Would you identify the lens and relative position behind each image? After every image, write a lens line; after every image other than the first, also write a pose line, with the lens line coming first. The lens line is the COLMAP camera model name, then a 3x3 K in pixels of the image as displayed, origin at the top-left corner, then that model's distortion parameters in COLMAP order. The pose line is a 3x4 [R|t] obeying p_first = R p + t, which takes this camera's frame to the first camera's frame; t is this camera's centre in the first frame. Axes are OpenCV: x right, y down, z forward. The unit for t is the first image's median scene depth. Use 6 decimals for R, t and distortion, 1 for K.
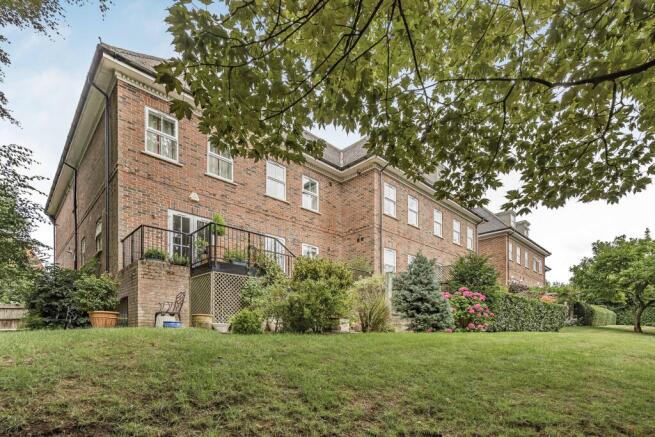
lens RADIAL K [[313.2, 0, 327.5], [0, 313.2, 218.5], [0, 0, 1]] dist [-0.001317, 0.000055]
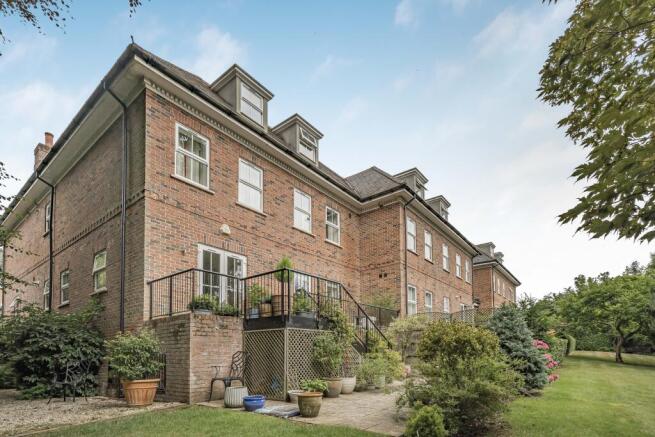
lens RADIAL K [[308.5, 0, 327.6], [0, 308.5, 232.1], [0, 0, 1]] dist [-0.002575, -0.000614]
pose [[0.989800, 0.031983, 0.138827, -0.264753], [-0.028584, 0.999242, -0.026409, -0.046780], [-0.139566, 0.022171, 0.989964, 0.113252]]
